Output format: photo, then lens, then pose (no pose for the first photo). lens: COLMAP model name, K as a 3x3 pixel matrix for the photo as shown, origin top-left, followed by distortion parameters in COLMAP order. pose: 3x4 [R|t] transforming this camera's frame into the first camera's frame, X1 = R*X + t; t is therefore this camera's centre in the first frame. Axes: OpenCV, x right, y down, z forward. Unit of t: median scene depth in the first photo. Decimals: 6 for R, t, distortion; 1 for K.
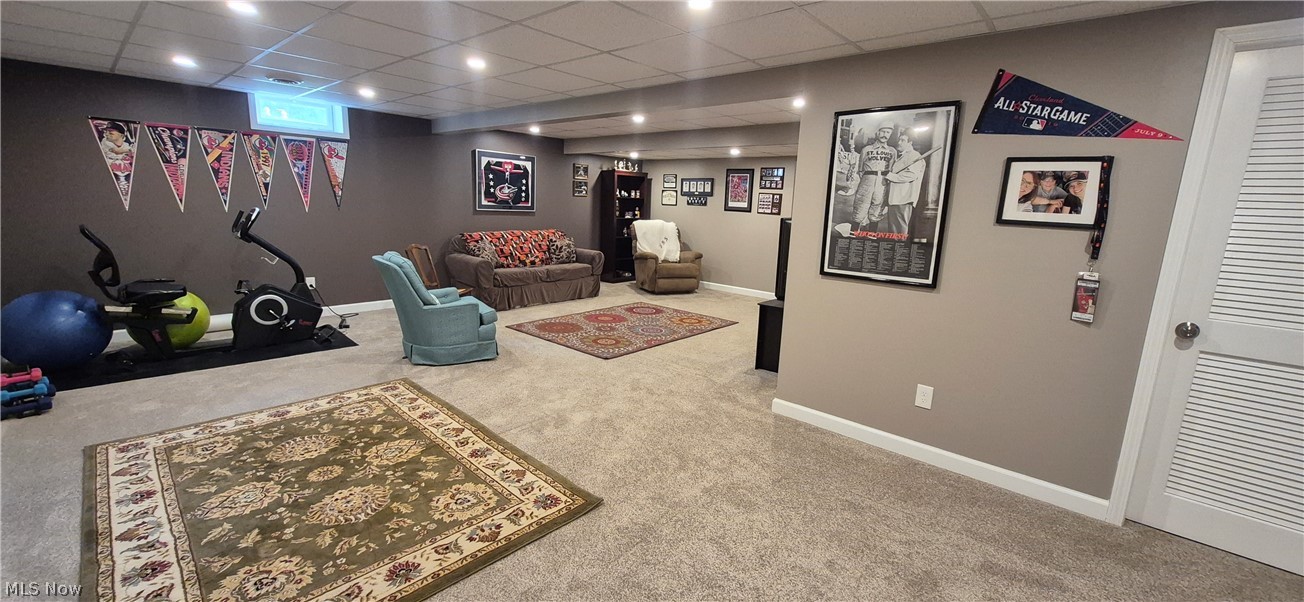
lens RADIAL K [[512.5, 0, 656.0], [0, 512.5, 300.7], [0, 0, 1]] dist [0.001411, 0.000395]
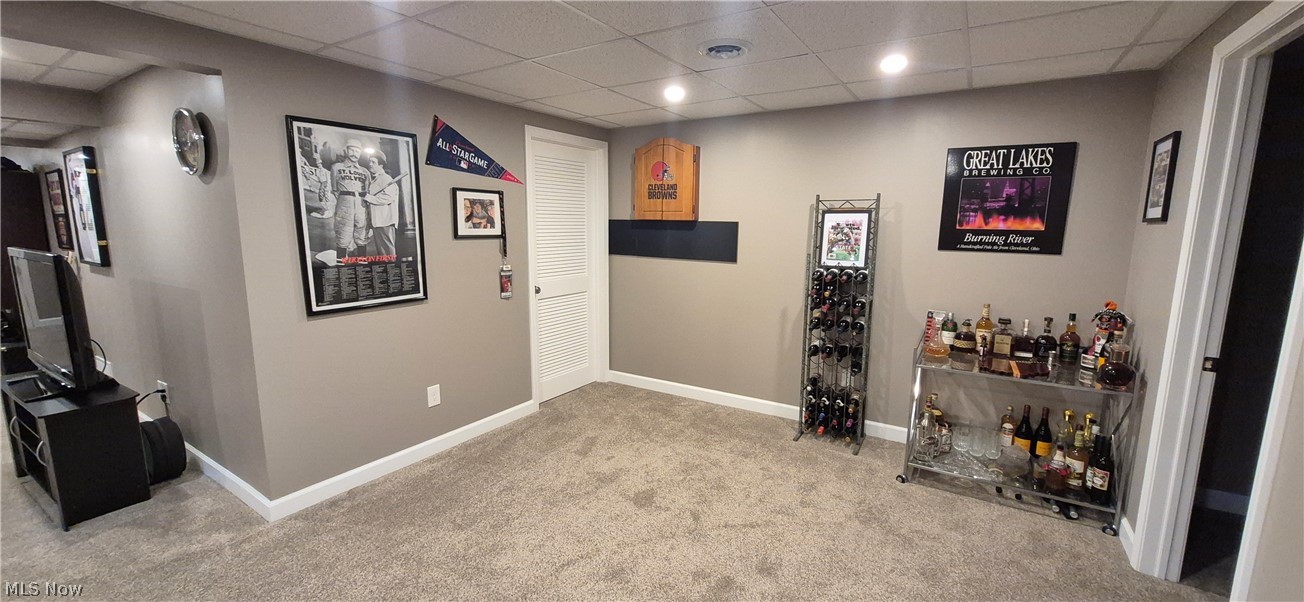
lens RADIAL K [[512.5, 0, 657.2], [0, 512.5, 302.0], [0, 0, 1]] dist [0.001411, 0.000395]
pose [[-0.164285, -0.190792, 0.967785, -0.614991], [0.178161, 0.959241, 0.219351, -0.171982], [-0.970190, 0.208458, -0.123598, 0.641265]]
